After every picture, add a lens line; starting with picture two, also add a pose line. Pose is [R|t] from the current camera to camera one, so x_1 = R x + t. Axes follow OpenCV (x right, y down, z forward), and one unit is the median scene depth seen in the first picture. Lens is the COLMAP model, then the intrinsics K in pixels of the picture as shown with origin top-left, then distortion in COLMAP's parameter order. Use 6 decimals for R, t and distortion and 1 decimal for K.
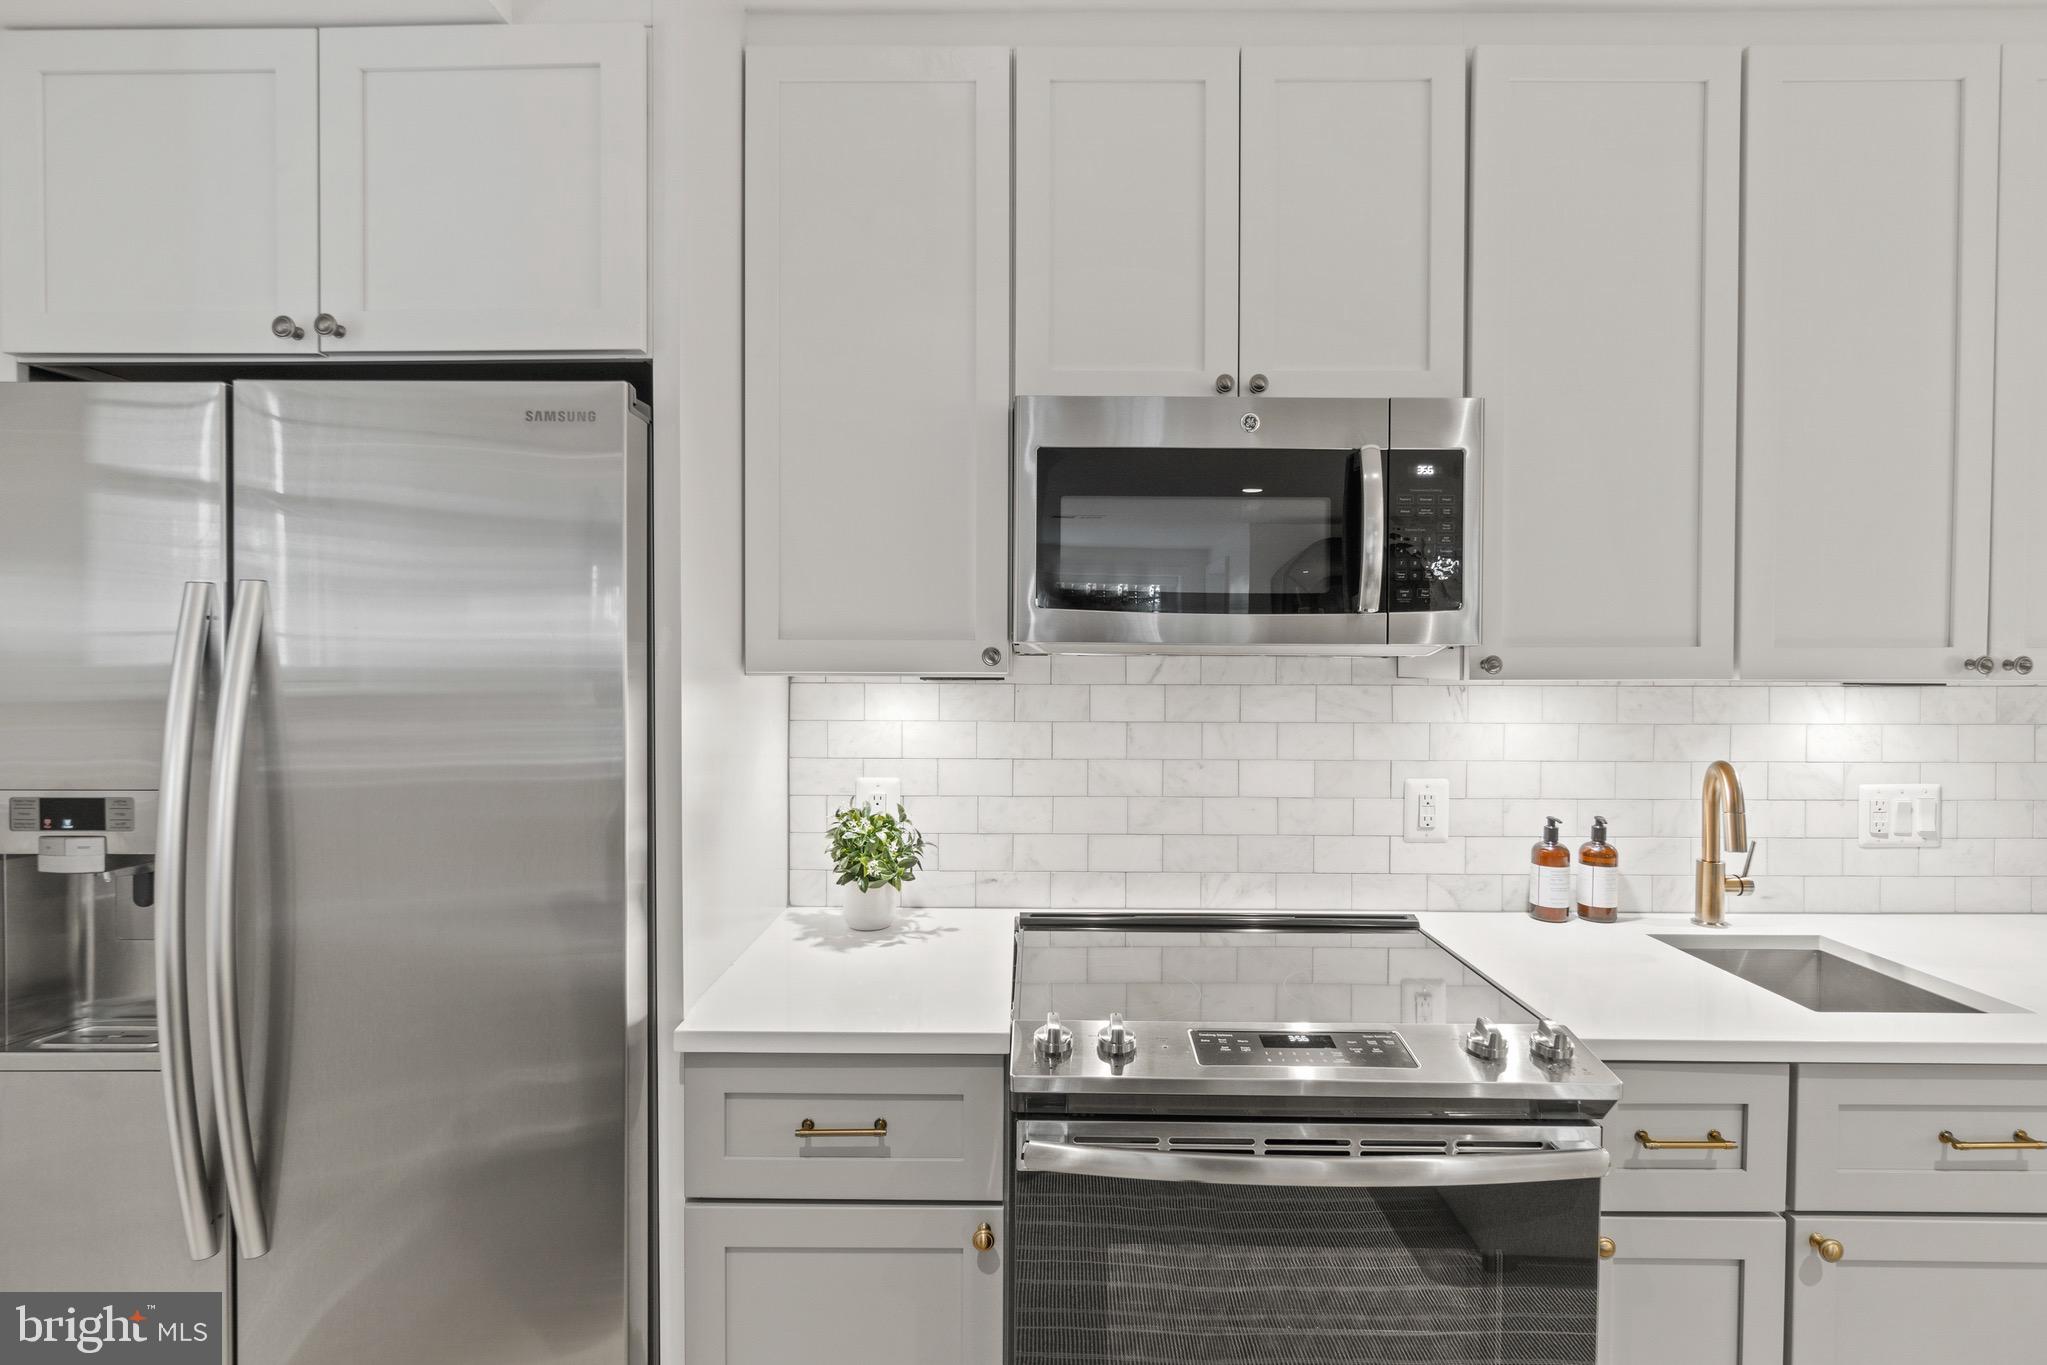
lens RADIAL K [[993.3, 0, 1023.5], [0, 993.3, 682.5], [0, 0, 1]] dist [-0.000309, 0.000063]
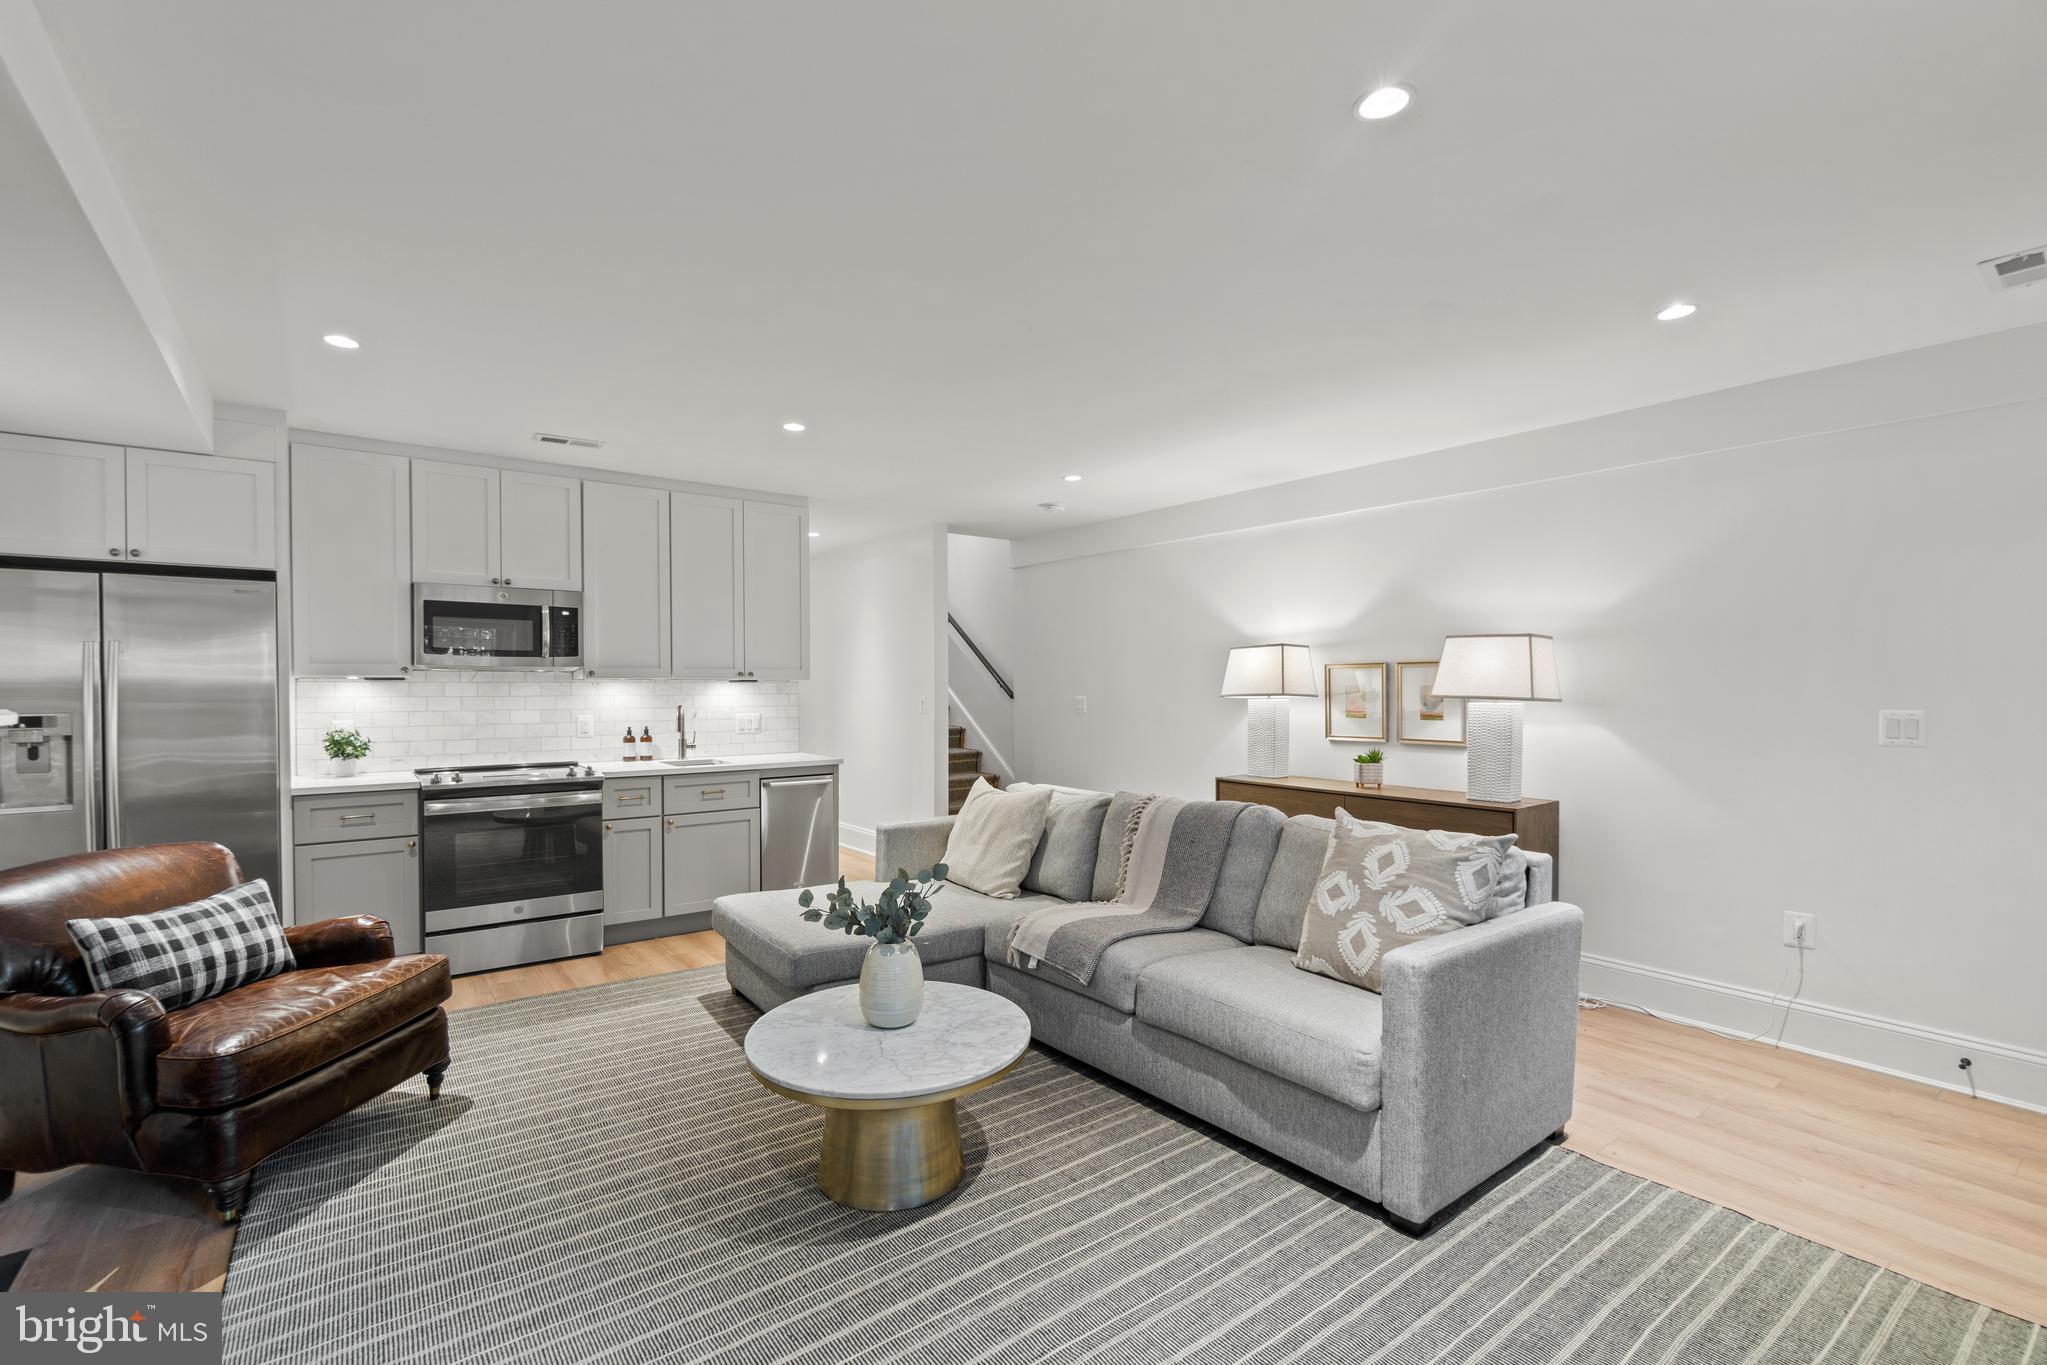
lens RADIAL K [[894.4, 0, 1017.3], [0, 894.4, 700.1], [0, 0, 1]] dist [-0.010761, 0.000223]
pose [[0.794509, -0.014024, 0.607090, -0.183175], [0.020827, 0.999774, -0.004162, 0.105723], [-0.606895, 0.015950, 0.794622, -2.068797]]
